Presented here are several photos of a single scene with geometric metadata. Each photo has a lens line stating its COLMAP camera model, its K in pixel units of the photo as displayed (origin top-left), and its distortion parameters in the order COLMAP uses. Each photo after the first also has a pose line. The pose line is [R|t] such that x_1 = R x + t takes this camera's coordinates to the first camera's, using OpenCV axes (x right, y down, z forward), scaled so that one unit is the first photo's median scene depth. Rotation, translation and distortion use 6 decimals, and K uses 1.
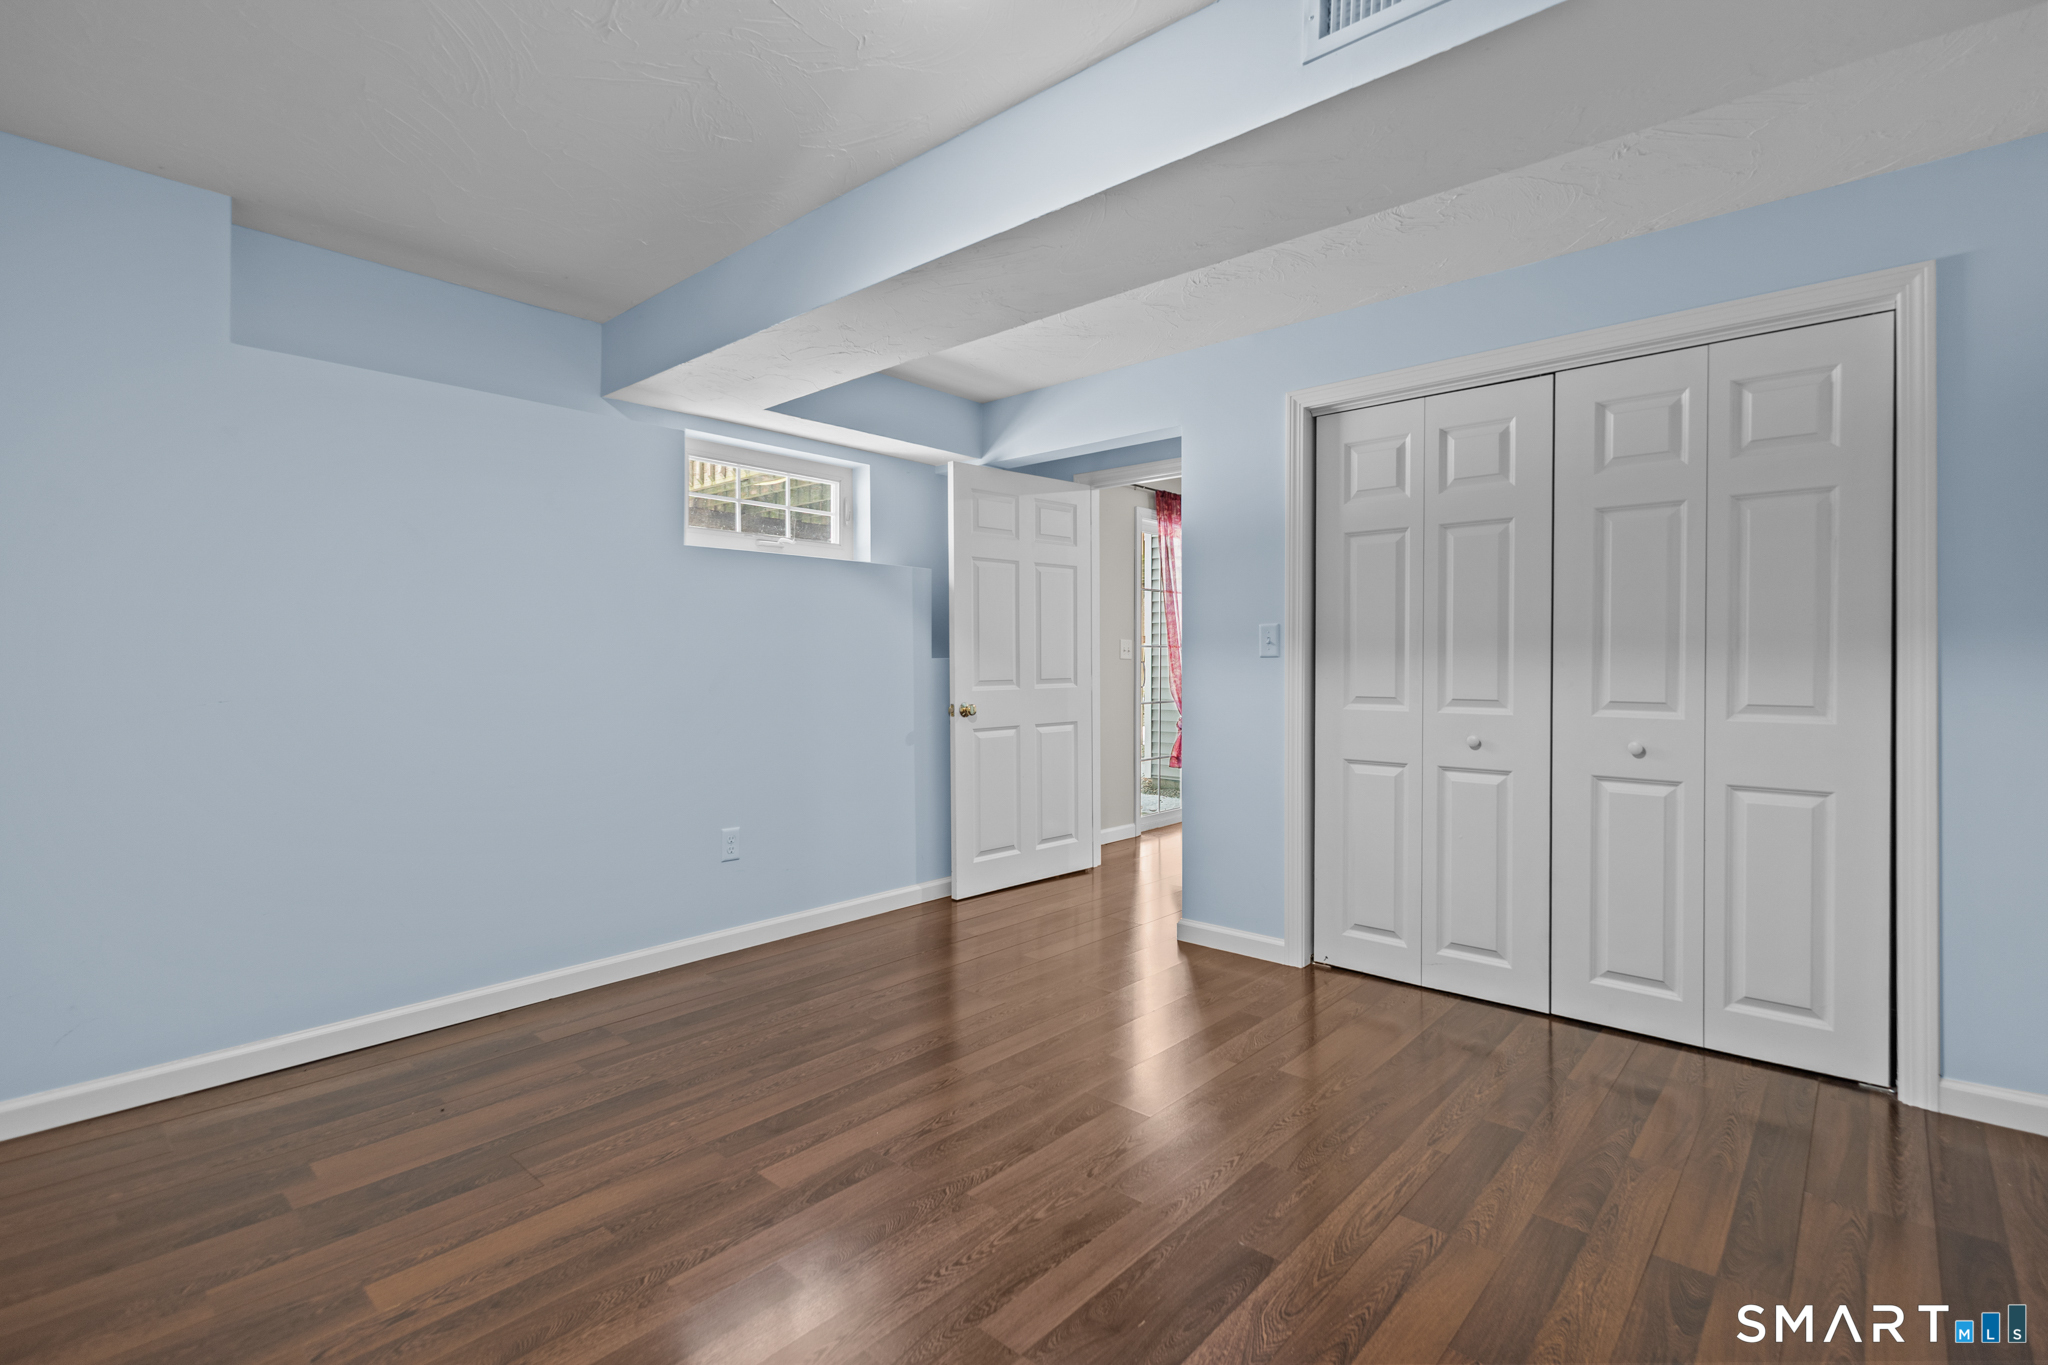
lens RADIAL K [[946.2, 0, 1025.7], [0, 946.2, 685.7], [0, 0, 1]] dist [0.003464, -0.000011]
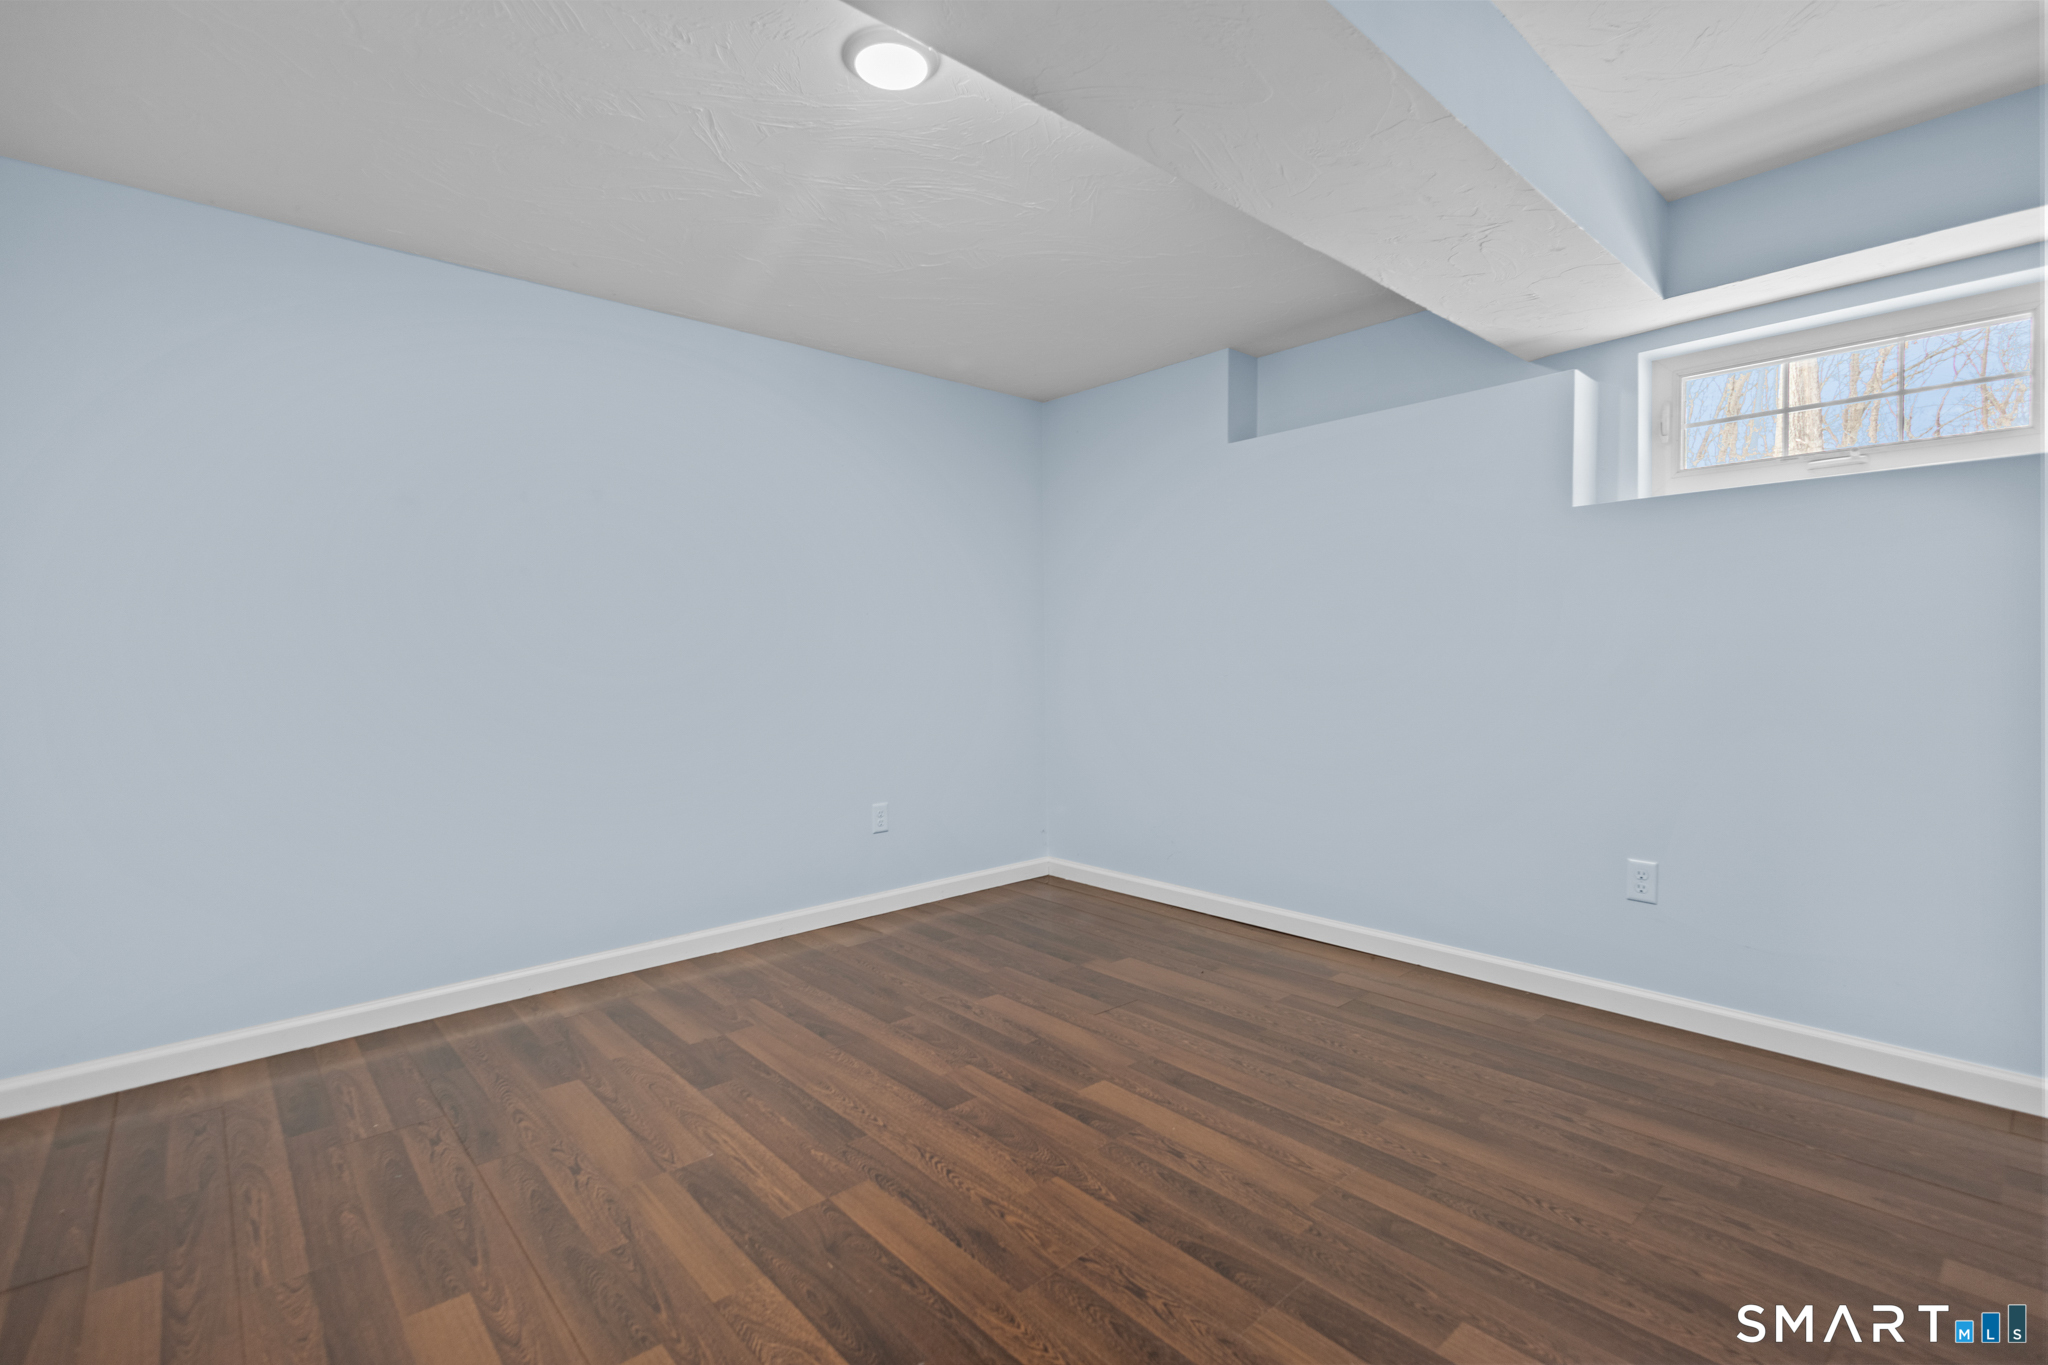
lens RADIAL K [[946.2, 0, 1027.4], [0, 946.2, 663.6], [0, 0, 1]] dist [0.003464, -0.000011]
pose [[-0.117125, 0.013687, -0.993023, 0.788796], [-0.013207, 0.999795, 0.015338, -0.020386], [0.993029, 0.014912, -0.116920, 0.912664]]
